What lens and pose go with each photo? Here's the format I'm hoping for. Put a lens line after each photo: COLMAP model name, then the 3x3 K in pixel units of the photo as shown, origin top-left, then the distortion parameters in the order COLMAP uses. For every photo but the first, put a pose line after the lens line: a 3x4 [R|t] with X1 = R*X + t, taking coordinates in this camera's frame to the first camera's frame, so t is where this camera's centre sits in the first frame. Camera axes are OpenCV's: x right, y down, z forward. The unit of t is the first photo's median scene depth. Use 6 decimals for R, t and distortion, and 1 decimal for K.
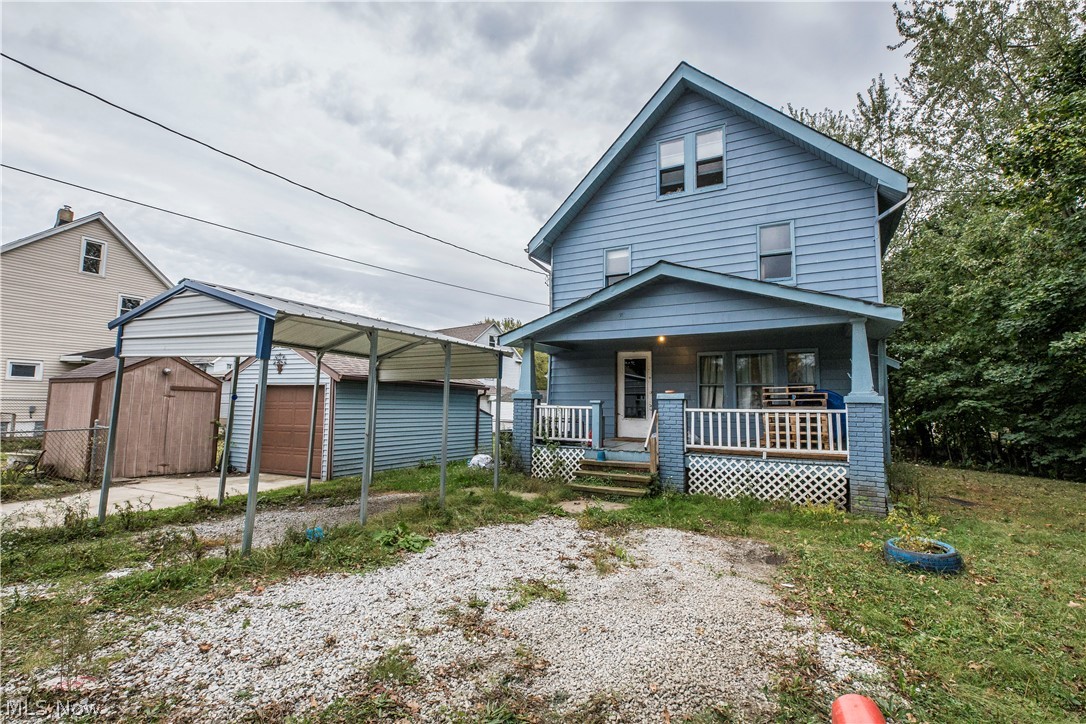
lens RADIAL K [[500.3, 0, 540.3], [0, 500.3, 361.5], [0, 0, 1]] dist [0.001847, 0.000314]
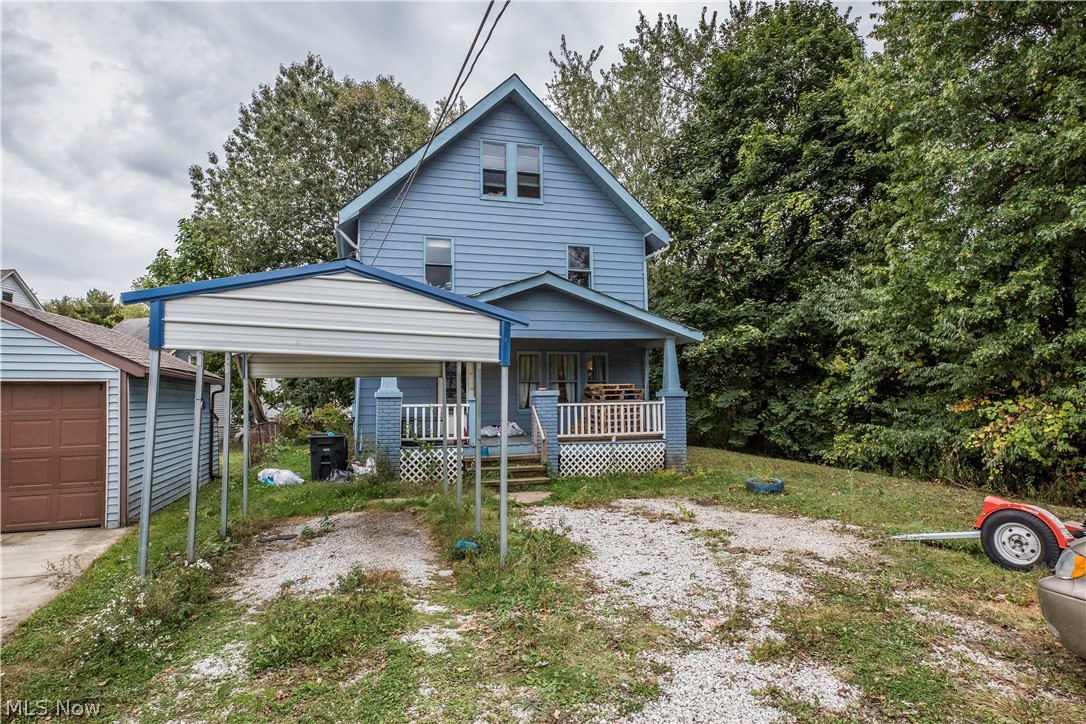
lens RADIAL K [[602.2, 0, 537.9], [0, 602.2, 362.0], [0, 0, 1]] dist [0.000356, 0.000442]
pose [[0.703038, 0.022328, 0.710801, -0.653927], [-0.044149, 0.998949, 0.012287, -0.014449], [-0.709780, -0.040020, 0.703285, 0.061750]]
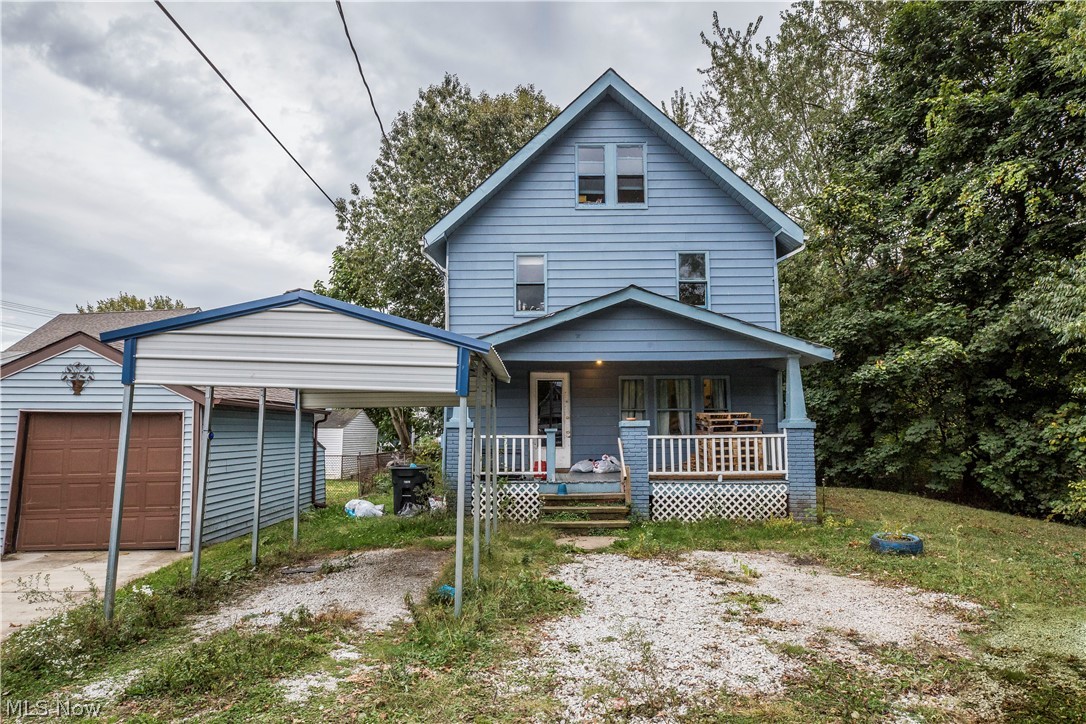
lens RADIAL K [[673.1, 0, 543.0], [0, 673.1, 362.0], [0, 0, 1]] dist [0.004056, 0.003074]
pose [[0.874569, 0.029956, 0.483976, -0.493862], [-0.026617, 0.999551, -0.013768, -0.025808], [-0.484171, -0.000841, 0.874973, -0.061628]]
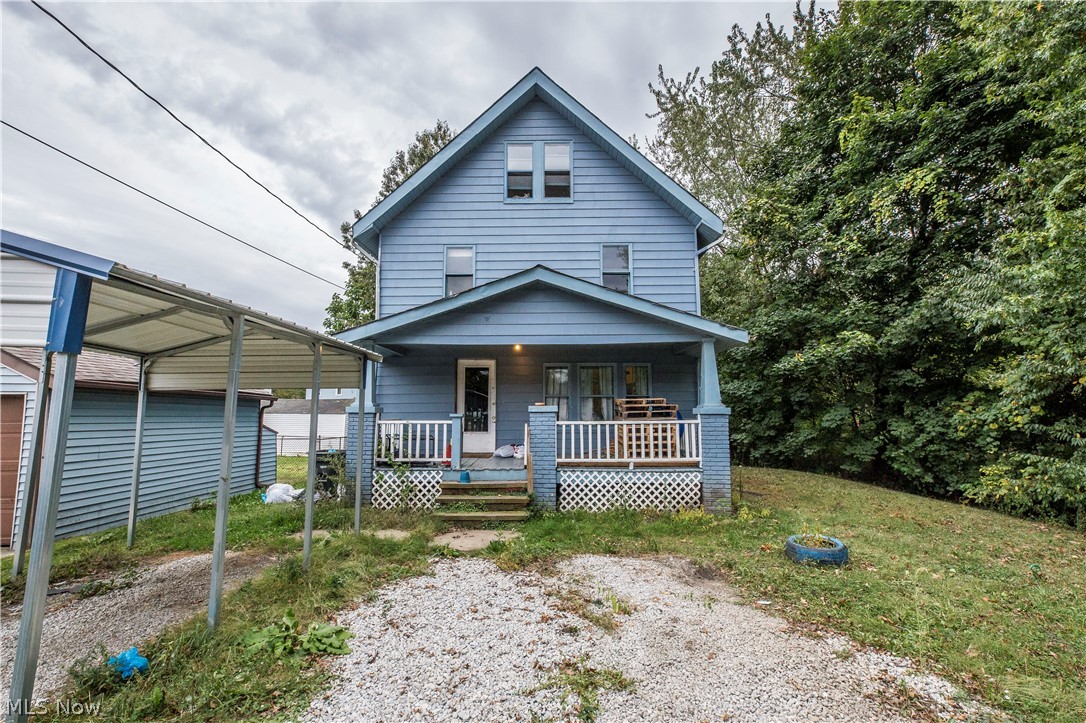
lens RADIAL K [[502.4, 0, 543.0], [0, 502.4, 361.5], [0, 0, 1]] dist [0.004329, -0.000537]
pose [[0.878852, 0.035383, 0.475781, -0.178113], [-0.028483, 0.999359, -0.021708, 0.000615], [-0.476244, 0.005526, 0.879296, 0.149412]]
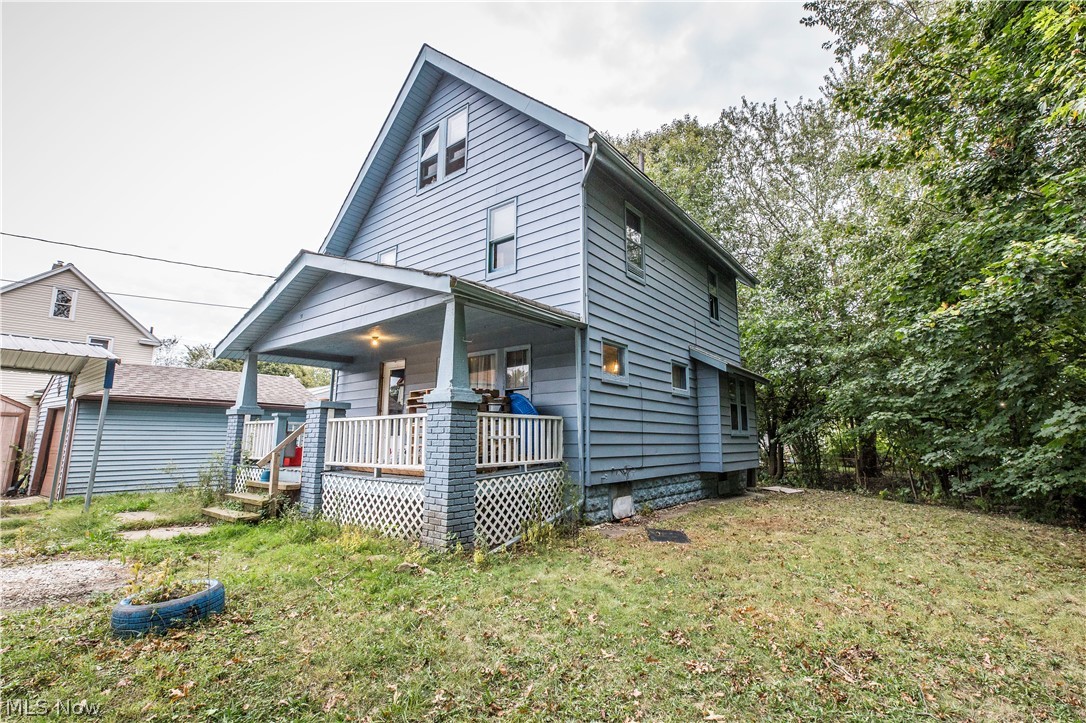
lens RADIAL K [[494.7, 0, 543.0], [0, 494.7, 361.5], [0, 0, 1]] dist [0.003576, 0.000293]
pose [[0.985540, -0.039126, -0.164862, 0.721187], [0.027946, 0.997184, -0.069594, 0.060240], [0.167121, 0.063980, 0.983858, 0.206437]]
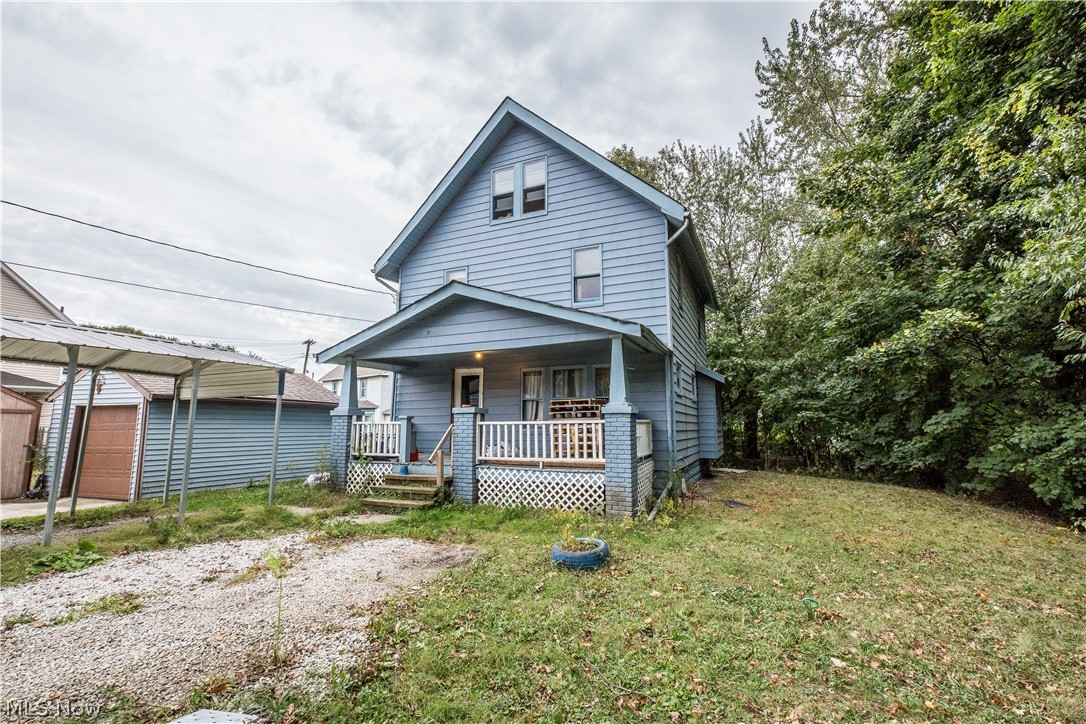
lens RADIAL K [[487.3, 0, 541.6], [0, 487.3, 361.4], [0, 0, 1]] dist [0.002981, 0.000286]
pose [[0.996759, -0.006677, 0.080168, 0.311155], [0.009924, 0.999144, -0.040169, 0.009668], [-0.079831, 0.040835, 0.995972, -0.021995]]
